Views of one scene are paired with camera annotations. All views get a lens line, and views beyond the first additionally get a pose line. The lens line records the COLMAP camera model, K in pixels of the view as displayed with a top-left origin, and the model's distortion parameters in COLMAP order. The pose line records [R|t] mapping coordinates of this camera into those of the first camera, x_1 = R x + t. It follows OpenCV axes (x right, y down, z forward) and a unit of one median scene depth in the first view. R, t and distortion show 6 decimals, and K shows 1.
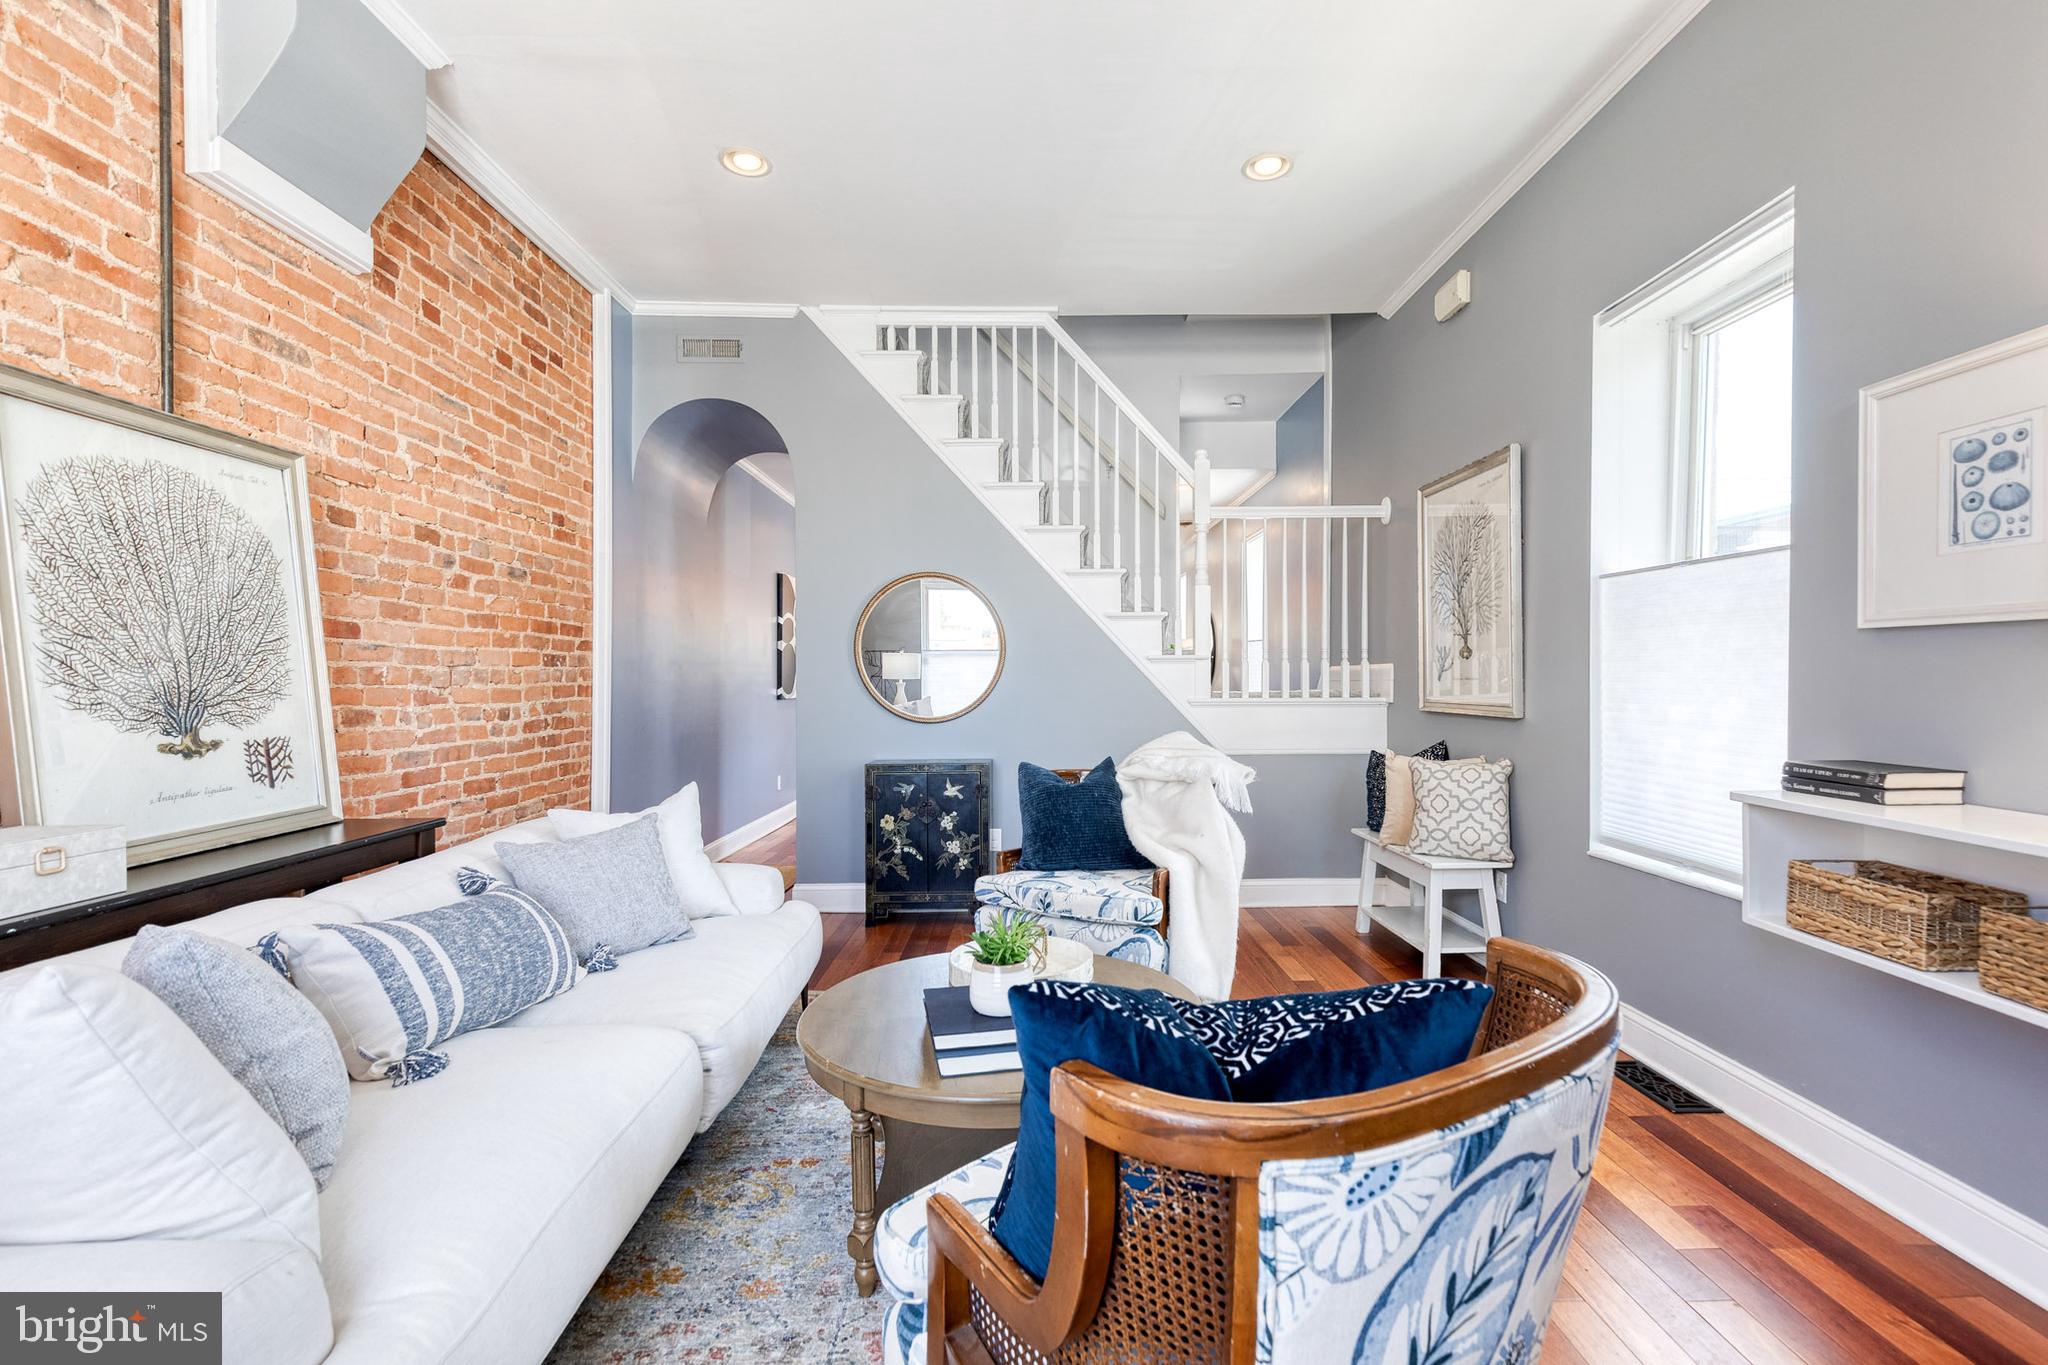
lens RADIAL K [[923.1, 0, 1027.5], [0, 923.1, 685.2], [0, 0, 1]] dist [0.008516, -0.001502]
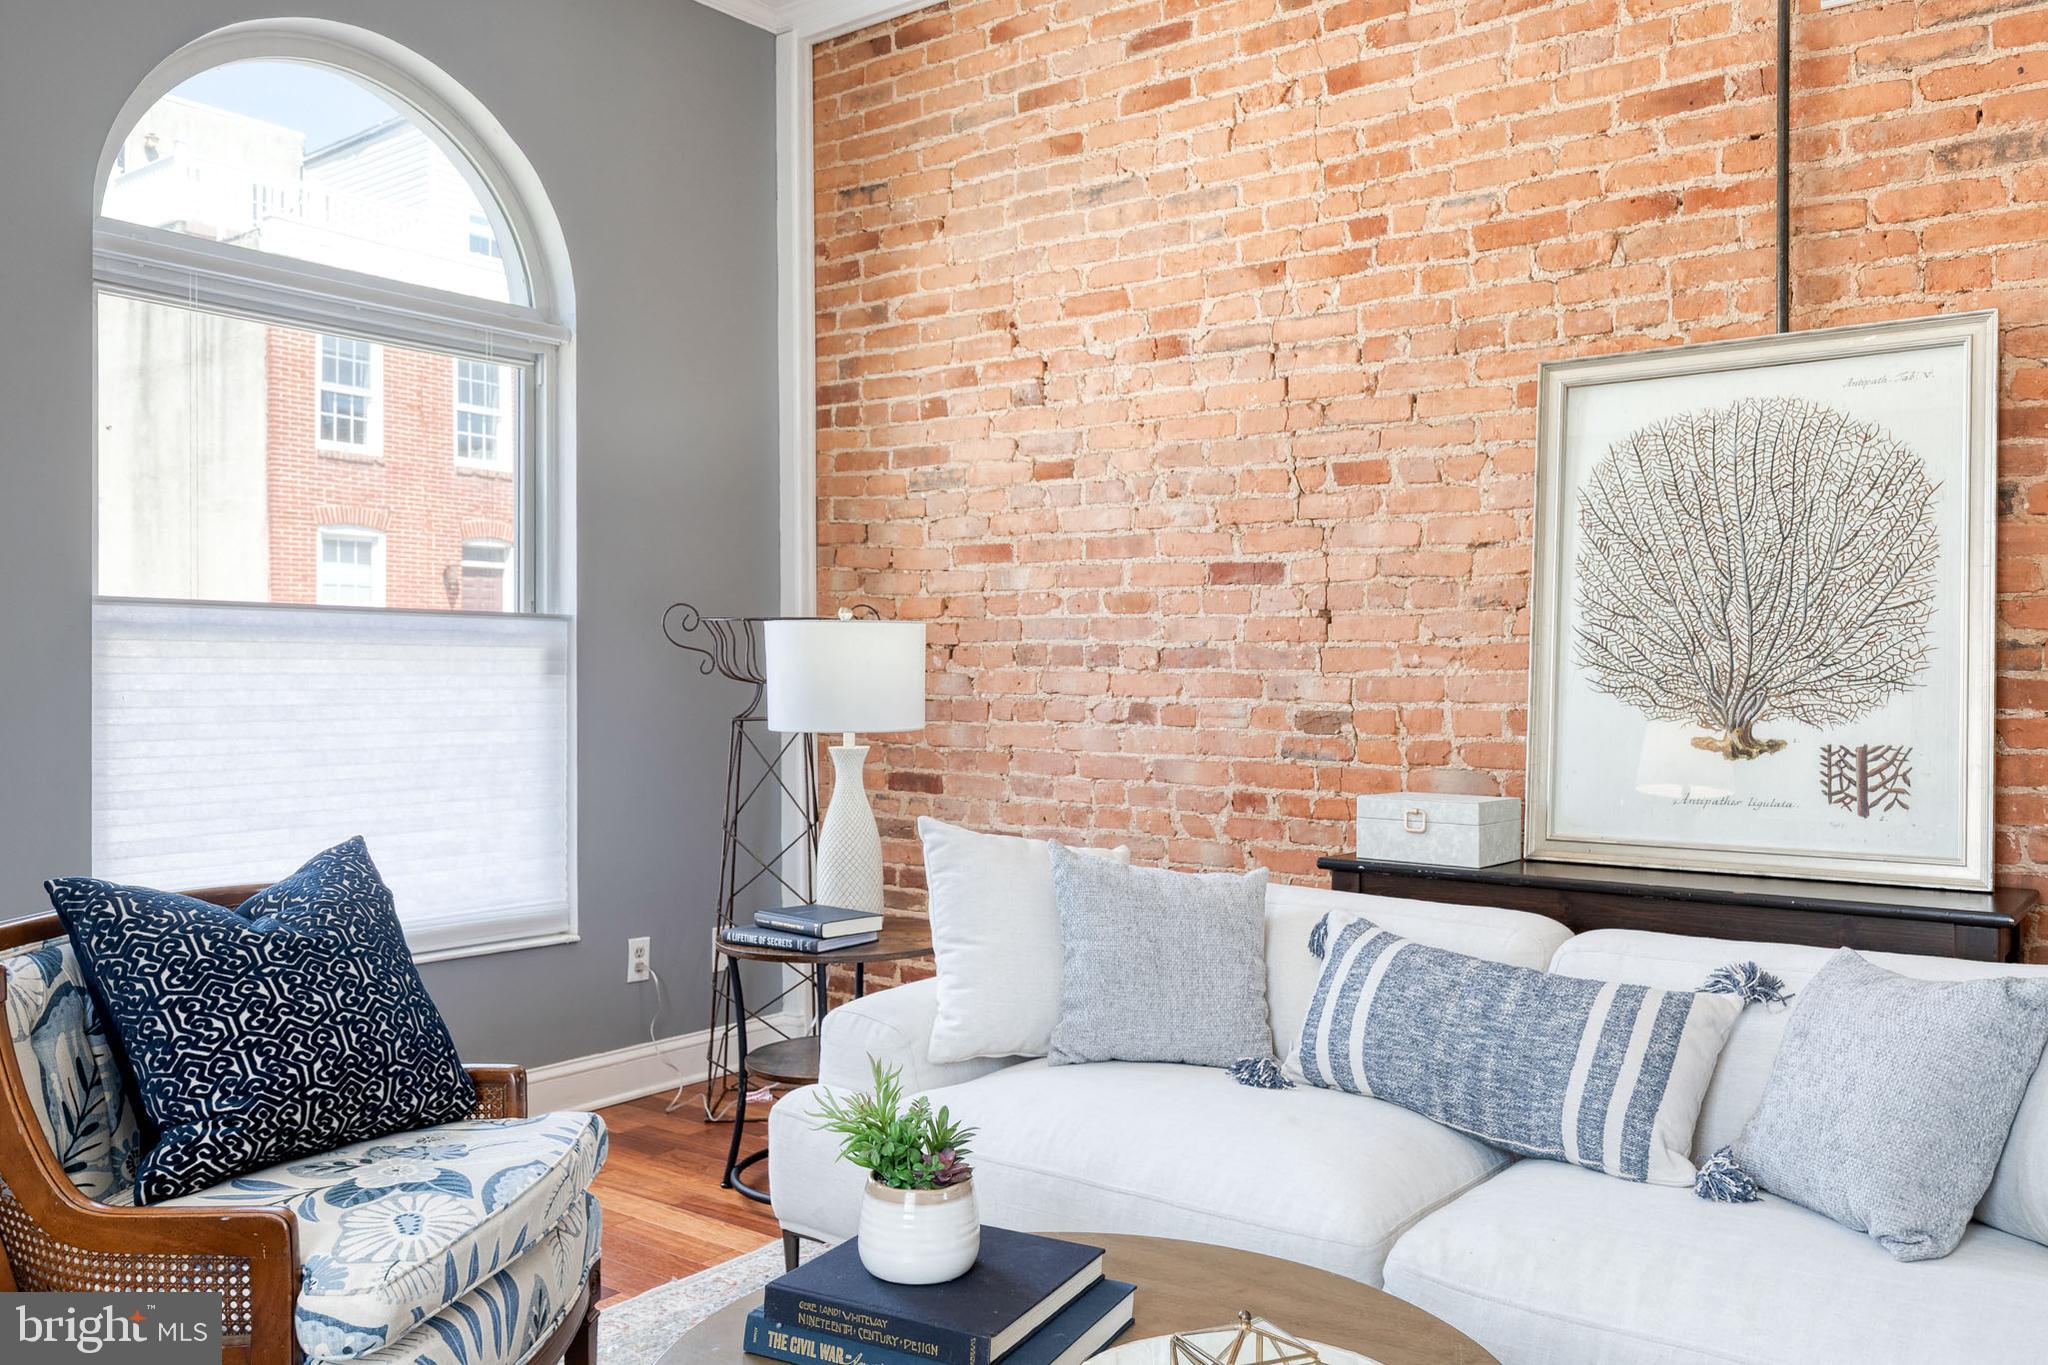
lens RADIAL K [[1535.7, 0, 1025.9], [0, 1535.7, 677.4], [0, 0, 1]] dist [-0.004787, -0.000210]
pose [[-0.610976, -0.000316, -0.791649, 0.536478], [-0.011299, 0.999902, 0.008321, 0.003341], [0.791569, 0.014028, -0.610919, 1.320794]]
